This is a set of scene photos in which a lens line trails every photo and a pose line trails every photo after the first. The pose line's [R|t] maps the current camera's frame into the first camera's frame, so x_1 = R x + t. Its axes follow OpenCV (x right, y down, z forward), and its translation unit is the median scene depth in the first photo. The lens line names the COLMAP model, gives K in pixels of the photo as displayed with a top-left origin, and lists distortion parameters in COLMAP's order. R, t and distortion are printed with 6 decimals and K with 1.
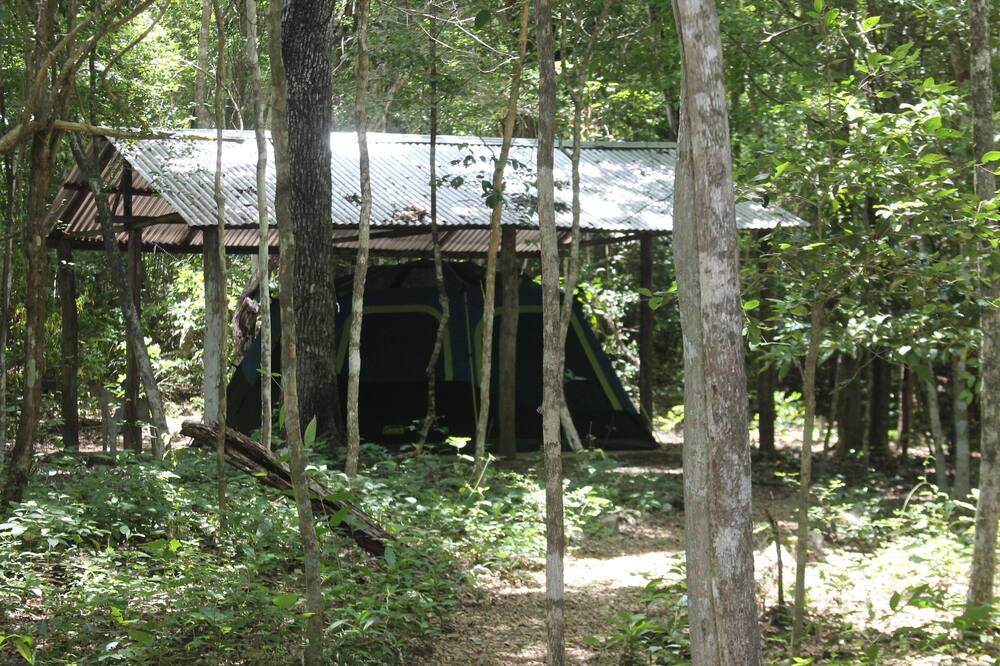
lens RADIAL K [[2398.6, 0, 500.0], [0, 2398.6, 333.0], [0, 0, 1]] dist [0.088307, -0.044497]
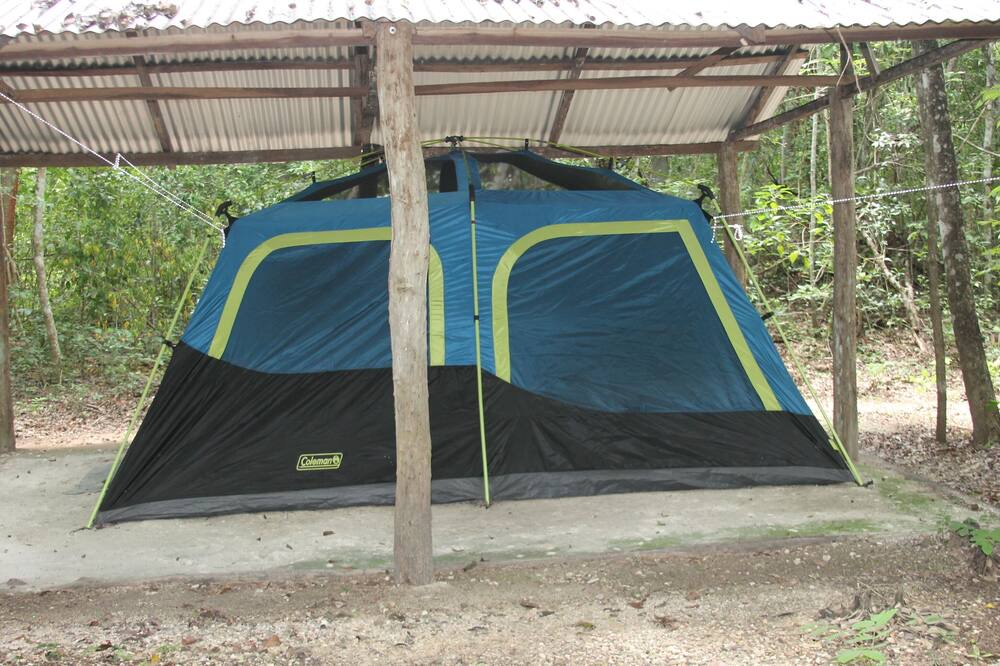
lens RADIAL K [[1357.0, 0, 500.0], [0, 1357.0, 333.0], [0, 0, 1]] dist [-0.123982, 0.027472]
pose [[0.954258, -0.007167, -0.298899, 0.093628], [0.026416, 0.997824, 0.060407, -0.006286], [0.297816, -0.065539, 0.952371, 0.794641]]
